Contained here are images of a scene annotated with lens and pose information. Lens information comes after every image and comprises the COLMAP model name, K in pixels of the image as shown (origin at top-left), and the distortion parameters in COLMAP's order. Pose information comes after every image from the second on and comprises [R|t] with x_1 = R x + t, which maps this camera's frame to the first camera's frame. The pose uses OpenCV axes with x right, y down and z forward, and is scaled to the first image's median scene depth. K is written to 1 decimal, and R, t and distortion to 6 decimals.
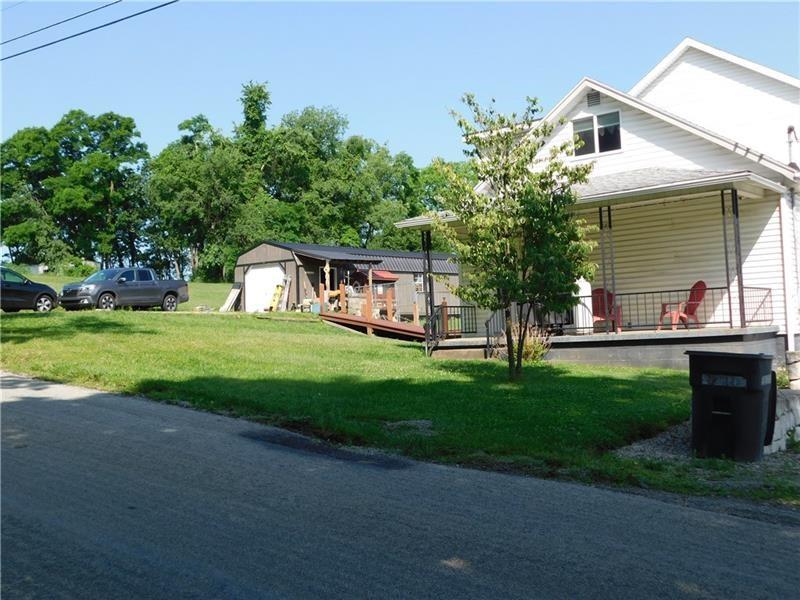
lens RADIAL K [[835.4, 0, 404.2], [0, 835.4, 303.5], [0, 0, 1]] dist [0.002184, 0.000000]
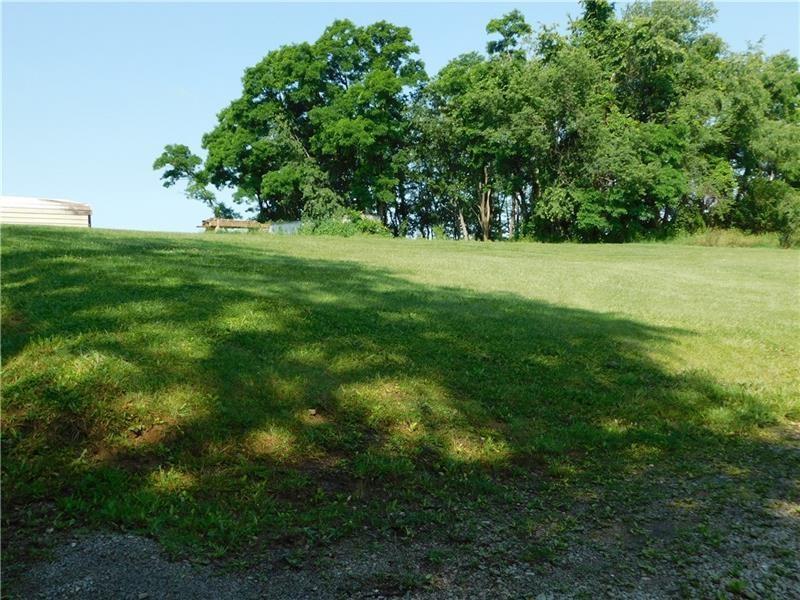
lens RADIAL K [[835.4, 0, 397.7], [0, 835.4, 297.6], [0, 0, 1]] dist [0.002184, 0.000000]
pose [[0.978983, 0.001163, -0.203940, -0.192718], [0.009778, 0.998566, 0.052630, -0.014787], [0.203708, -0.053518, 0.977568, 0.249780]]
